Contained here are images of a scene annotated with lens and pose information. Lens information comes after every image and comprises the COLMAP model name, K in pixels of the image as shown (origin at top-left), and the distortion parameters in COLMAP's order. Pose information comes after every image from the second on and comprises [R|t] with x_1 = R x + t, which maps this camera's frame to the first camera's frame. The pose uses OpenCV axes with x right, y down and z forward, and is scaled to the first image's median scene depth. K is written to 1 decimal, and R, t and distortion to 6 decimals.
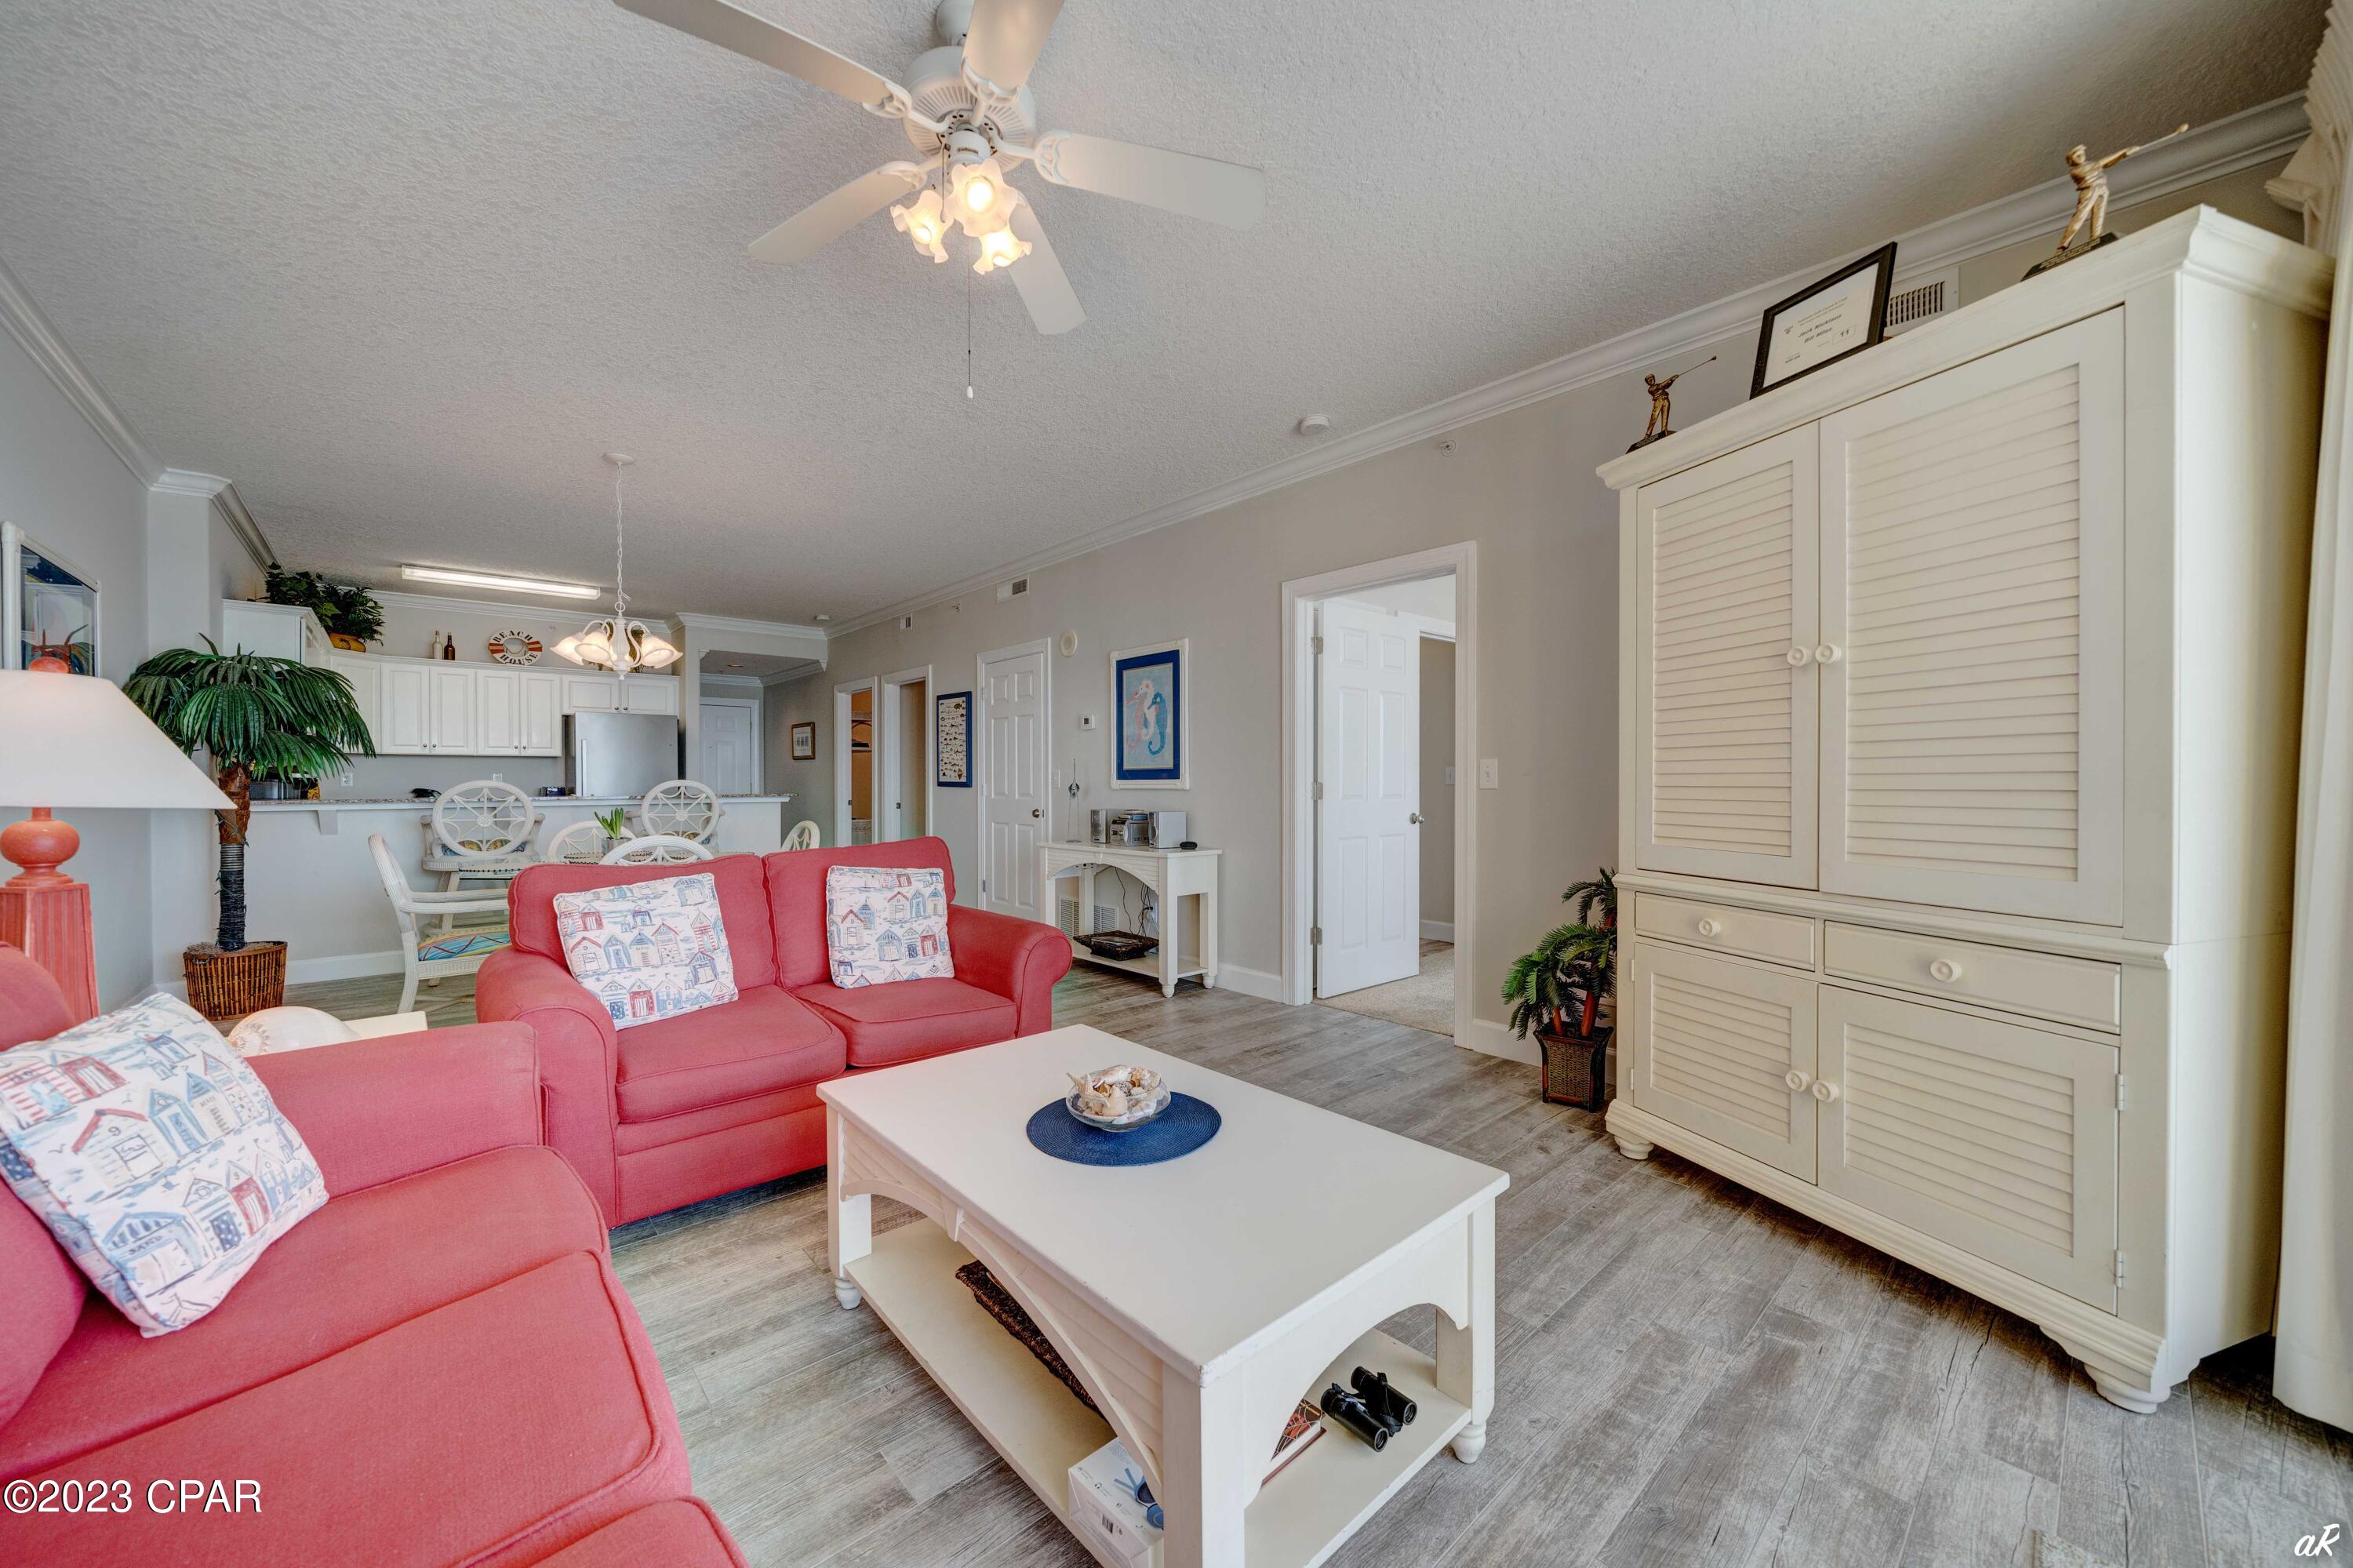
lens RADIAL K [[859.5, 0, 1174.4], [0, 859.5, 785.8], [0, 0, 1]] dist [-0.002956, -0.000019]
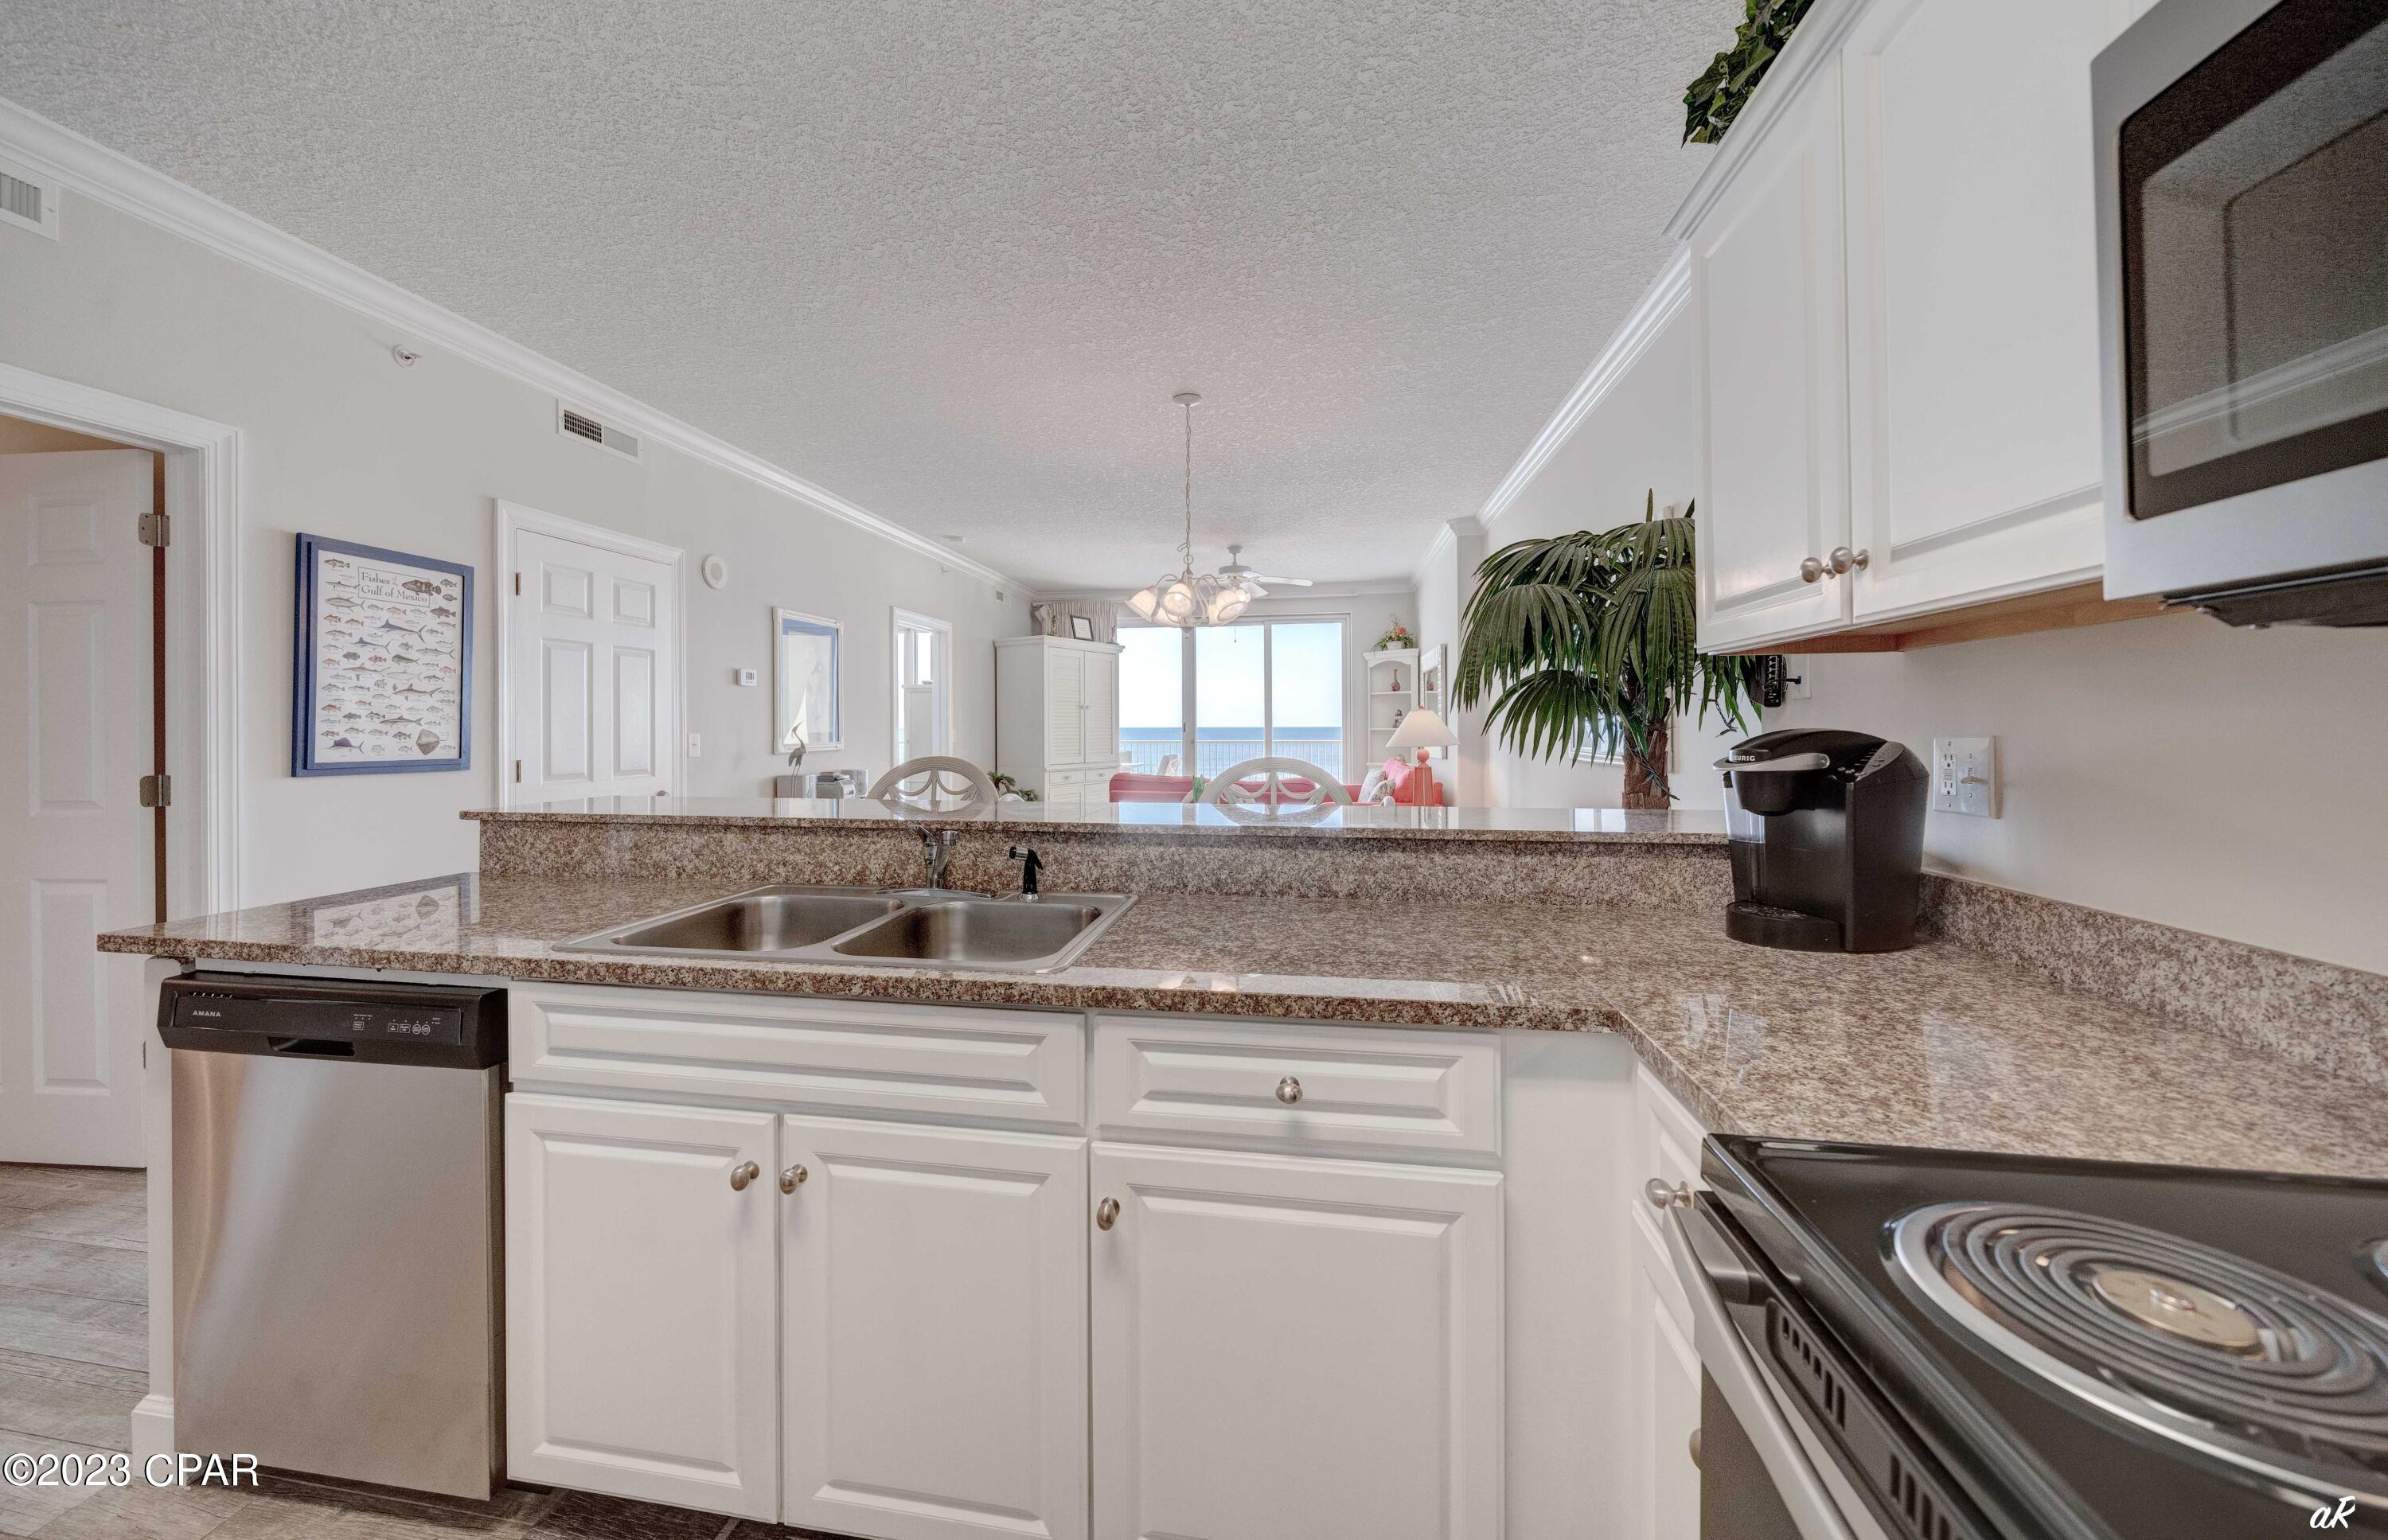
lens RADIAL K [[791.6, 0, 1209.3], [0, 791.6, 724.7], [0, 0, 1]] dist [0.000111, 0.000001]
pose [[-0.641508, 0.001409, 0.767115, -2.774330], [0.003596, 0.999993, 0.001171, -0.071524], [-0.767108, 0.003509, -0.641508, 3.194856]]
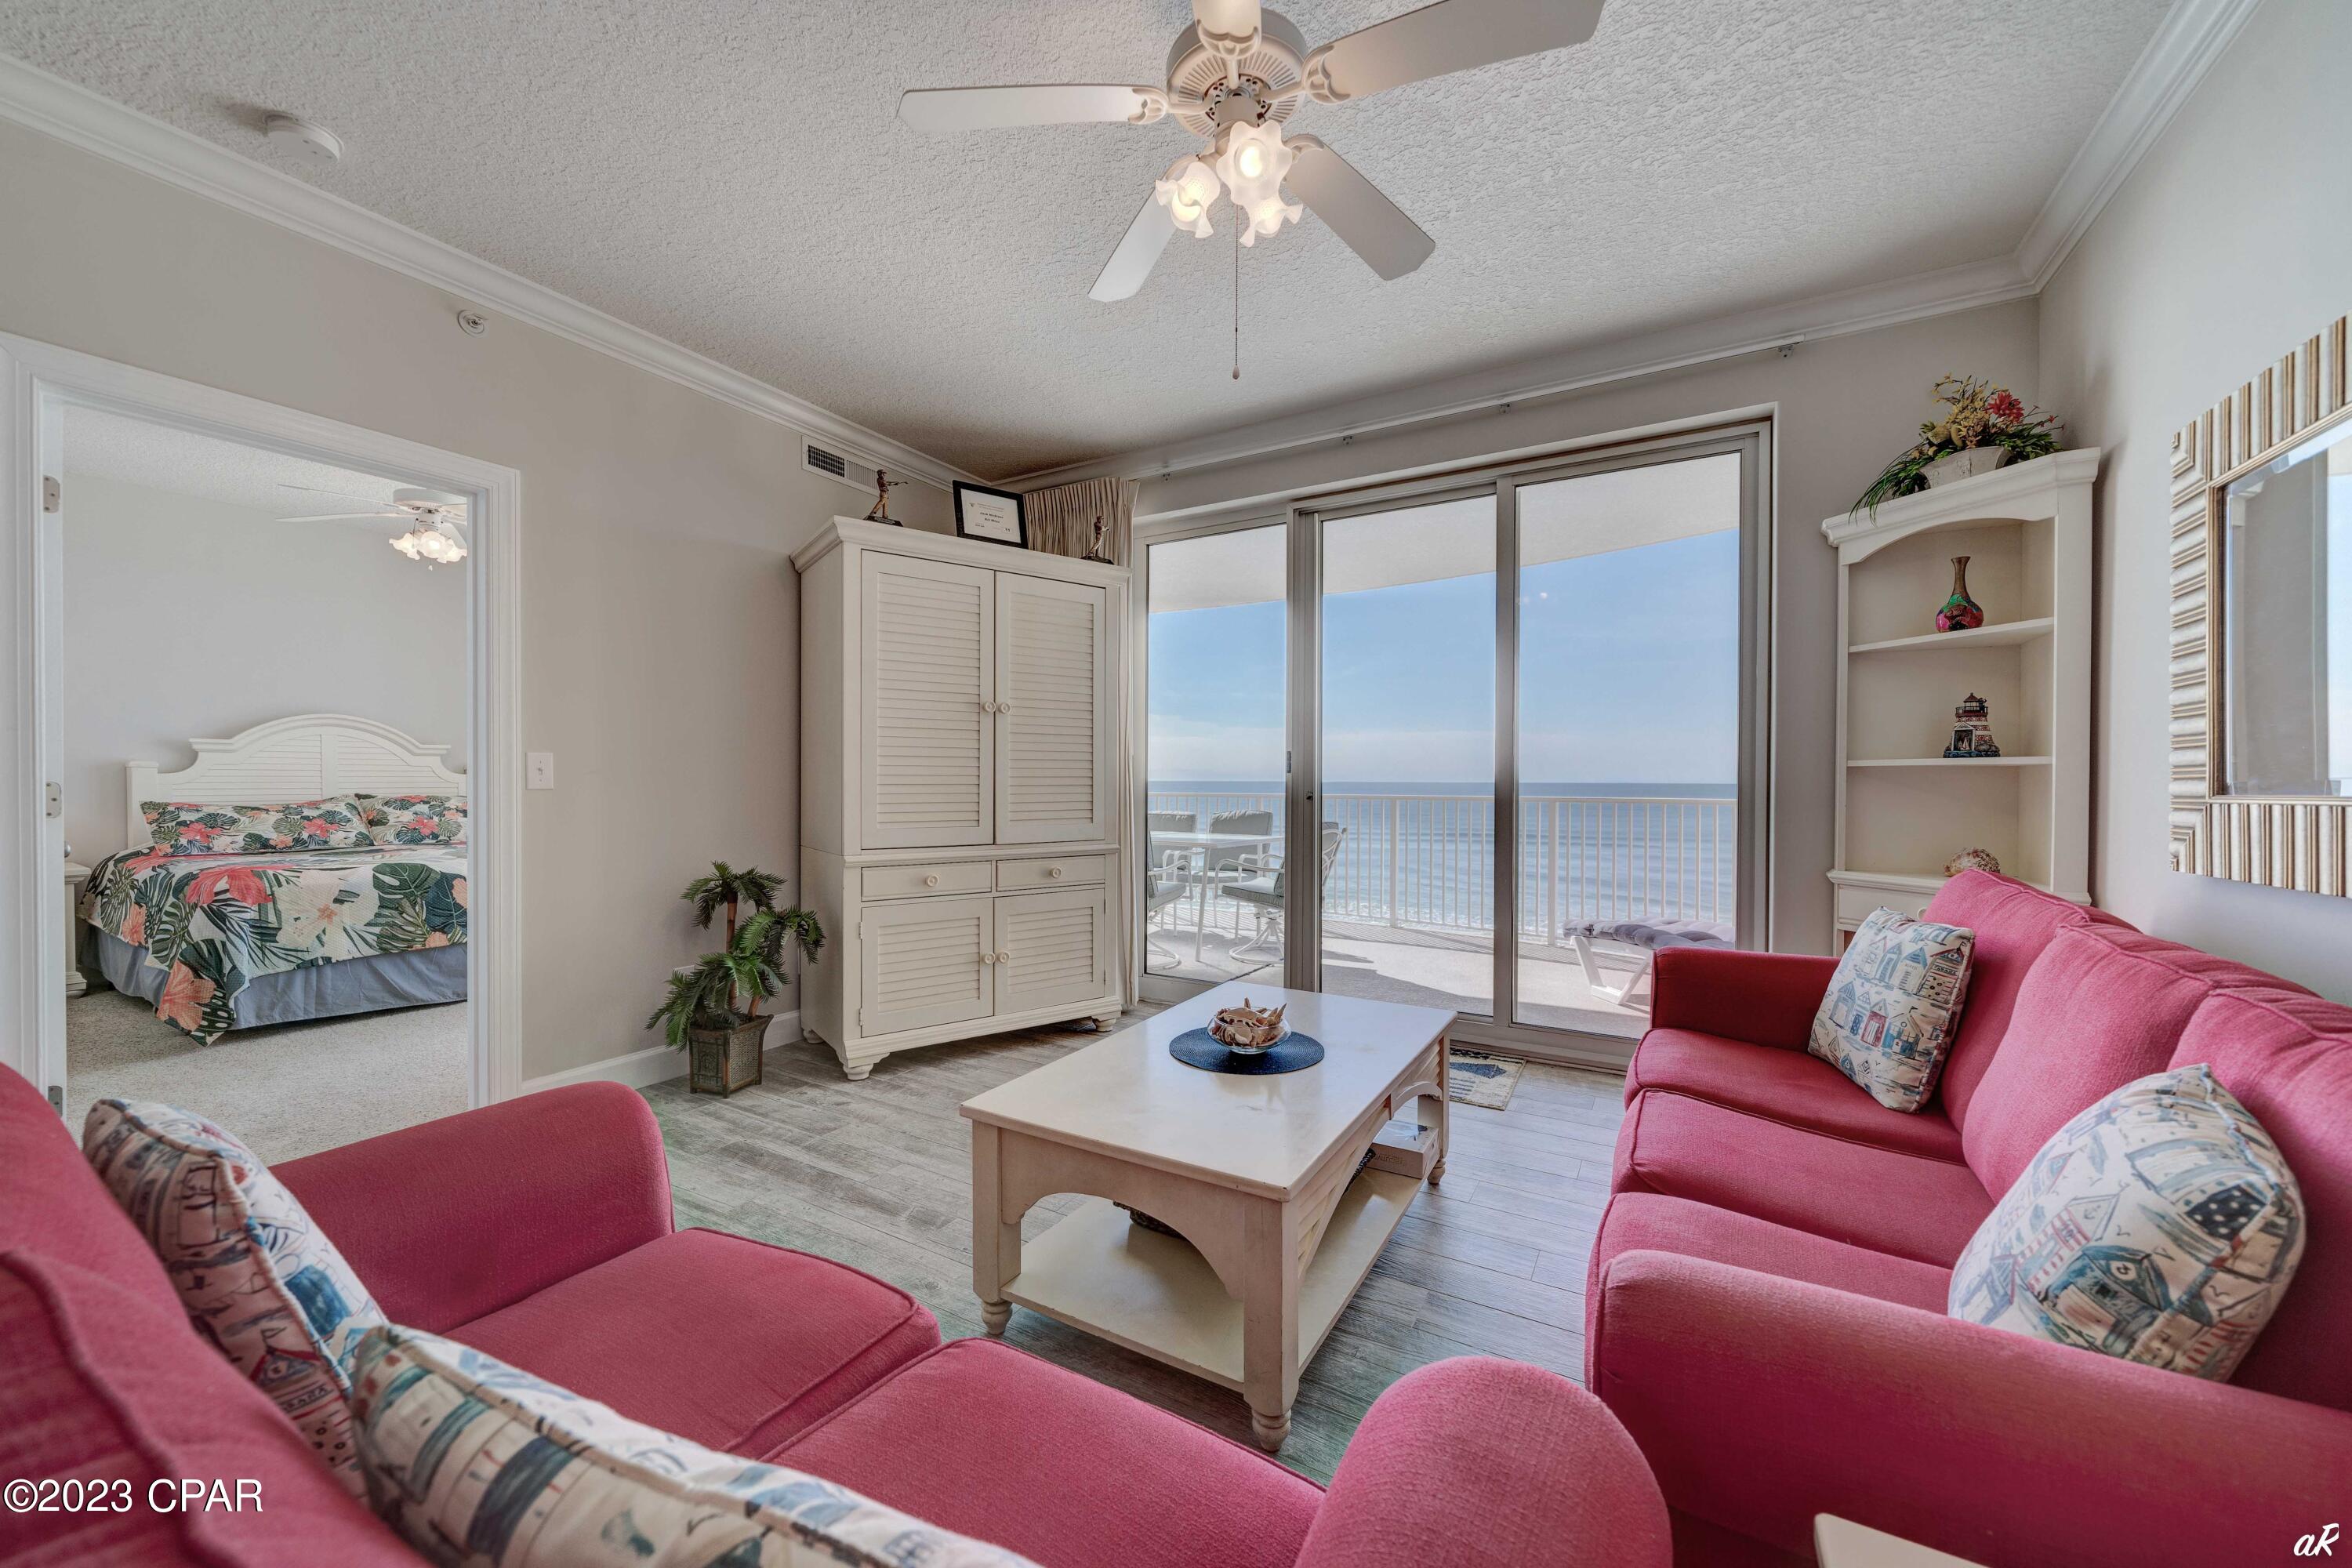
lens RADIAL K [[843.2, 0, 1161.3], [0, 843.2, 783.1], [0, 0, 1]] dist [-0.005898, 0.000119]
pose [[-0.280999, -0.008259, 0.959672, -1.018754], [-0.001049, 0.999965, 0.008298, -0.015928], [-0.959707, 0.001325, -0.280998, 1.213295]]
